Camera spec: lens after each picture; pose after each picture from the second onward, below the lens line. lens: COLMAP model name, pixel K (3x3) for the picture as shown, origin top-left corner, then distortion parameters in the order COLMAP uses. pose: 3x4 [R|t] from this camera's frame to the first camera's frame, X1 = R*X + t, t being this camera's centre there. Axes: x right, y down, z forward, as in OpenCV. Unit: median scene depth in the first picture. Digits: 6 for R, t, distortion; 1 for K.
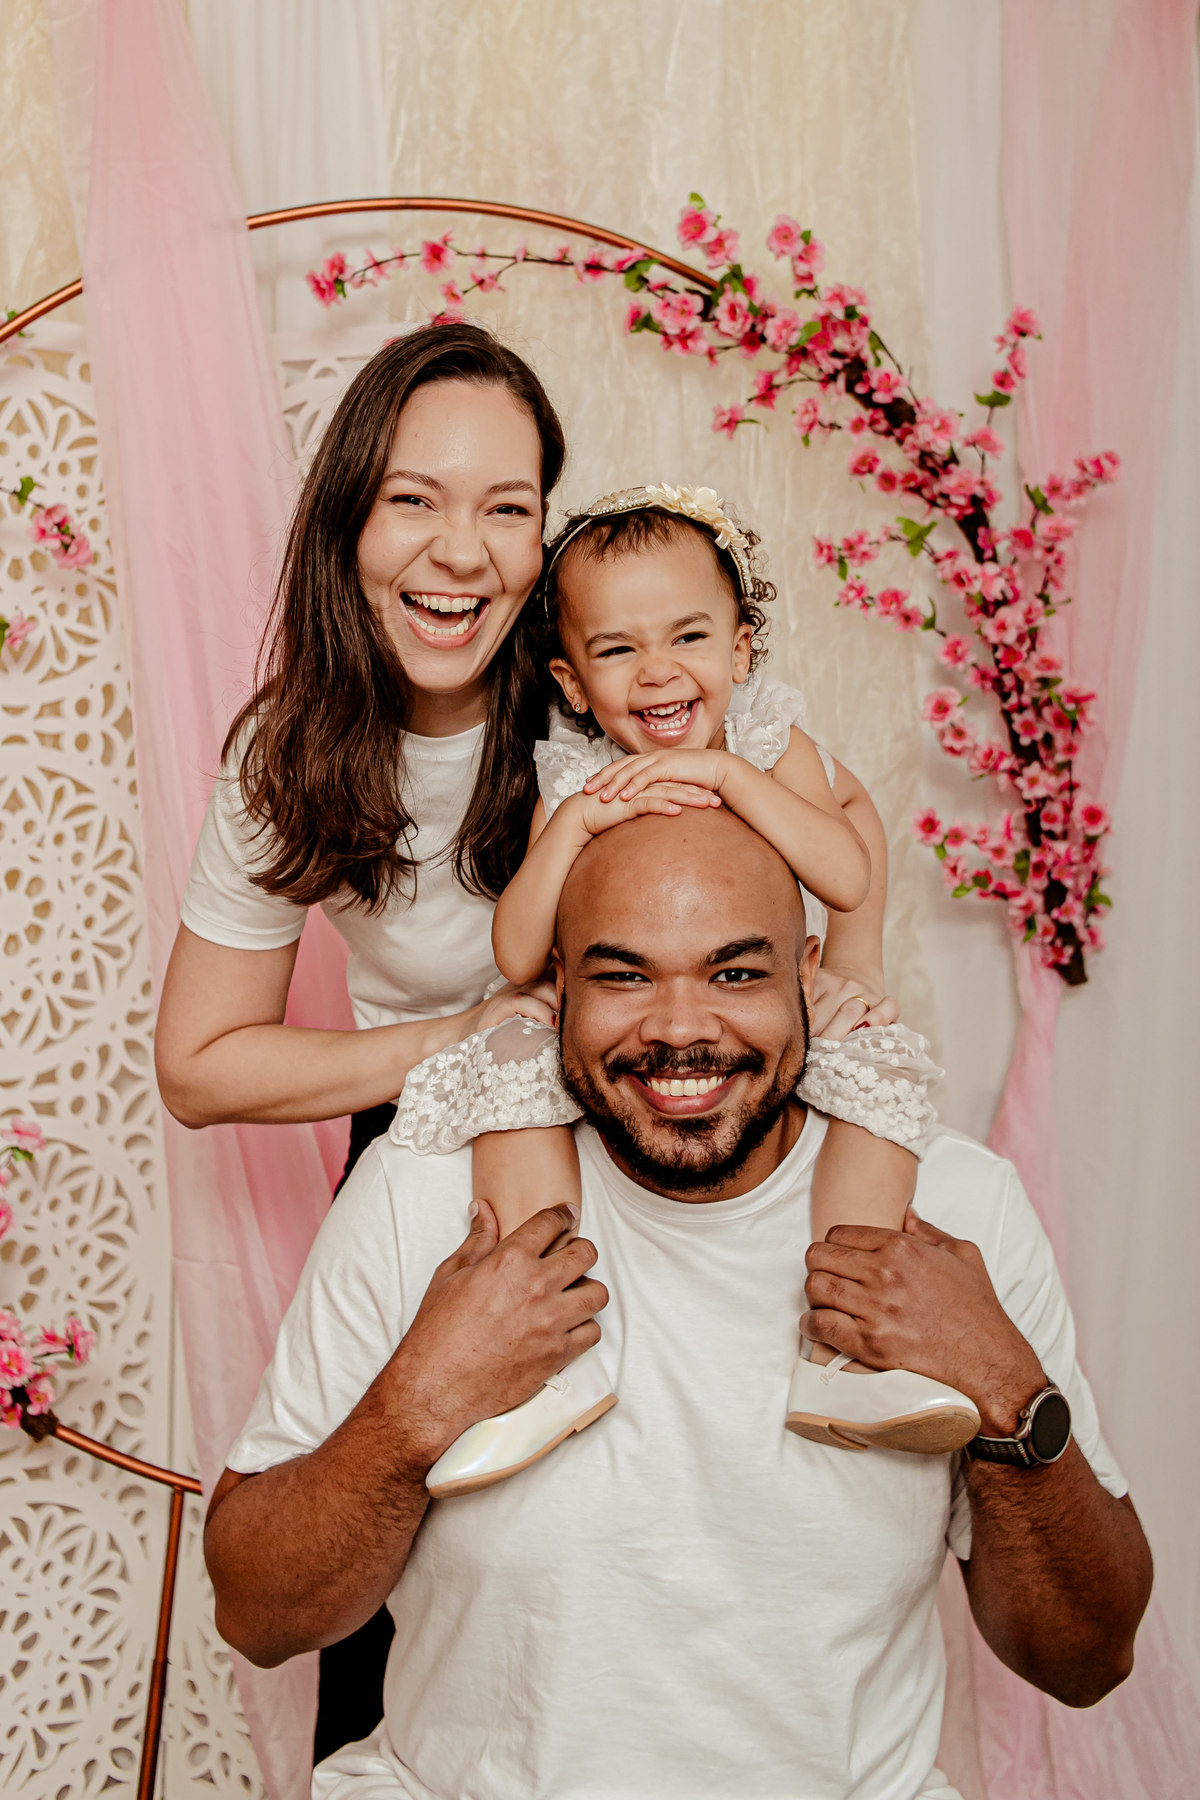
lens RADIAL K [[1910.9, 0, 607.9], [0, 1910.9, 729.9], [0, 0, 1]] dist [0.039176, 0.000000]
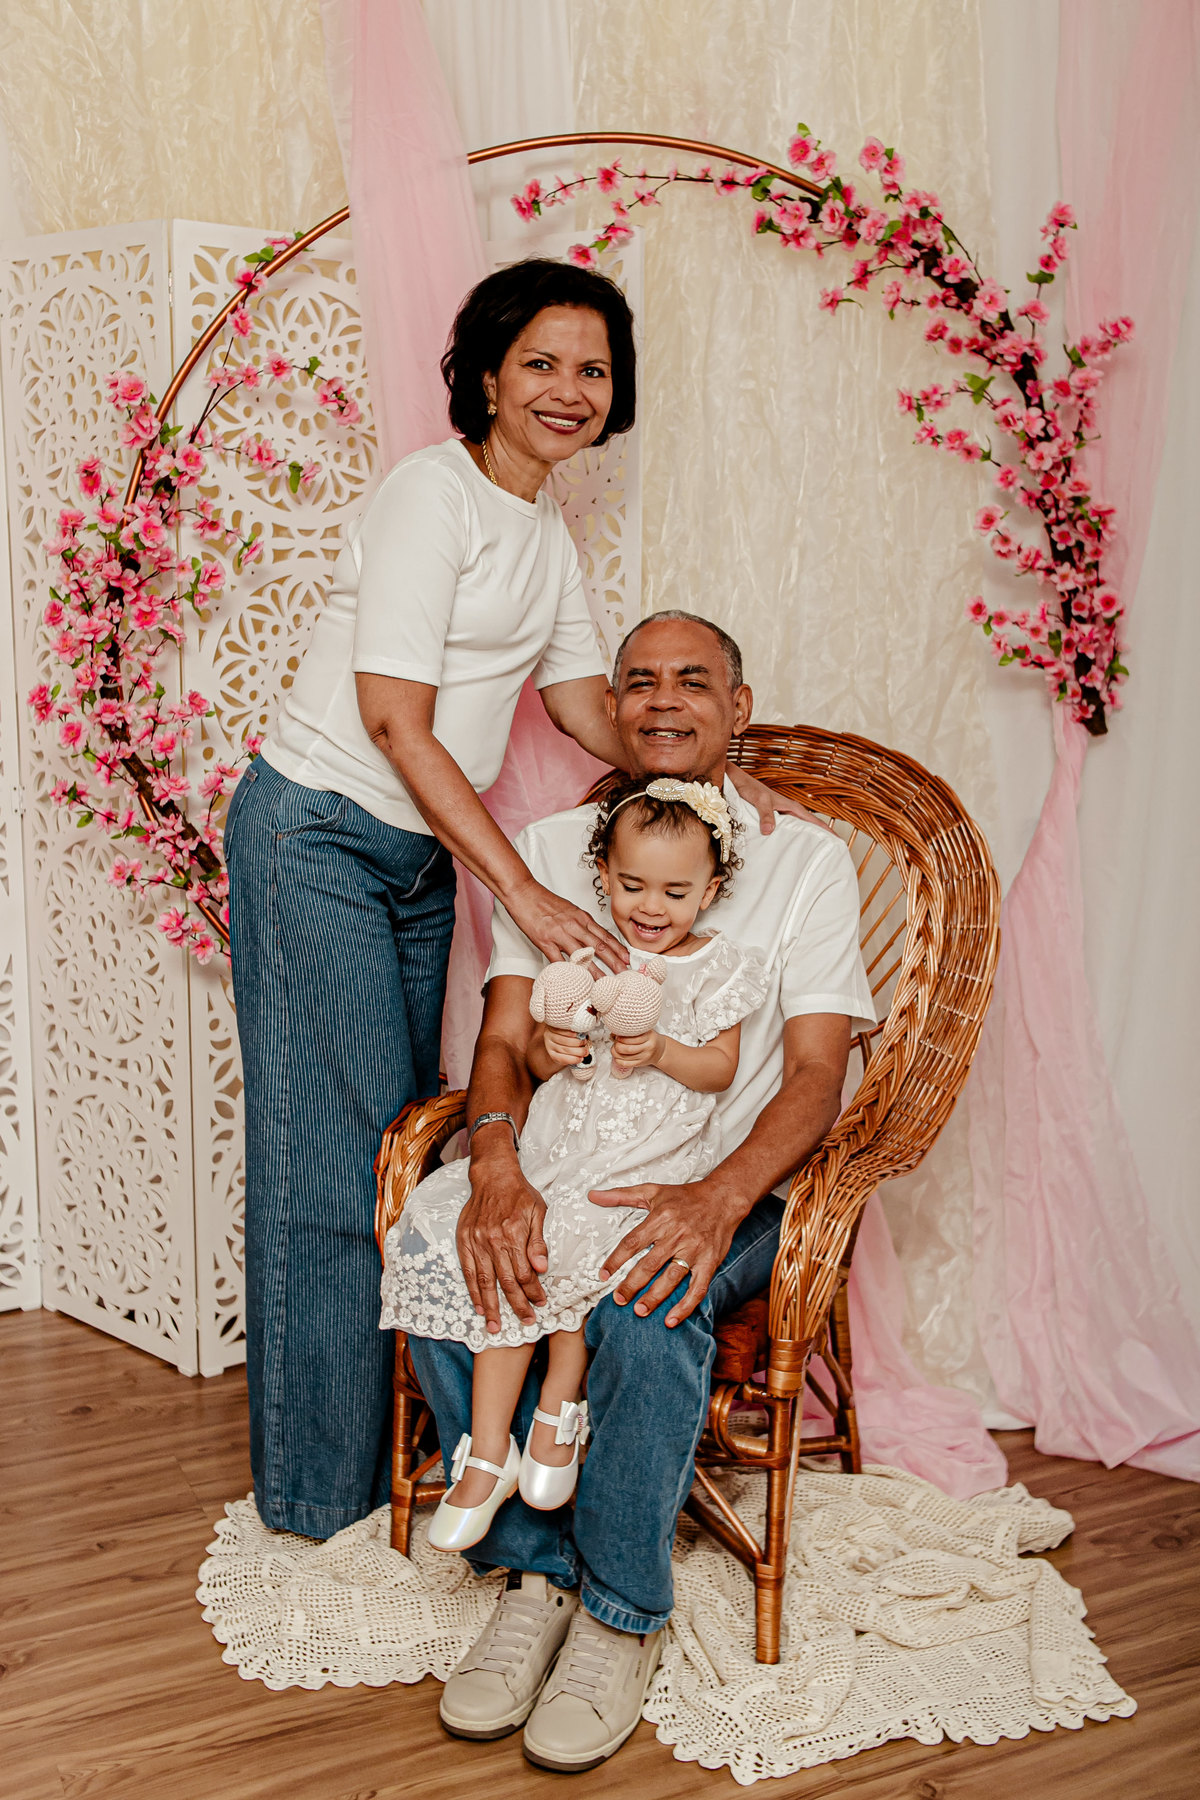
lens RADIAL K [[1910.9, 0, 611.8], [0, 1910.9, 846.8], [0, 0, 1]] dist [0.039176, 0.000000]
pose [[0.993450, 0.006644, -0.114074, 0.064948], [0.007226, 0.992657, 0.120744, 0.049247], [0.114039, -0.120777, 0.986108, -0.352126]]
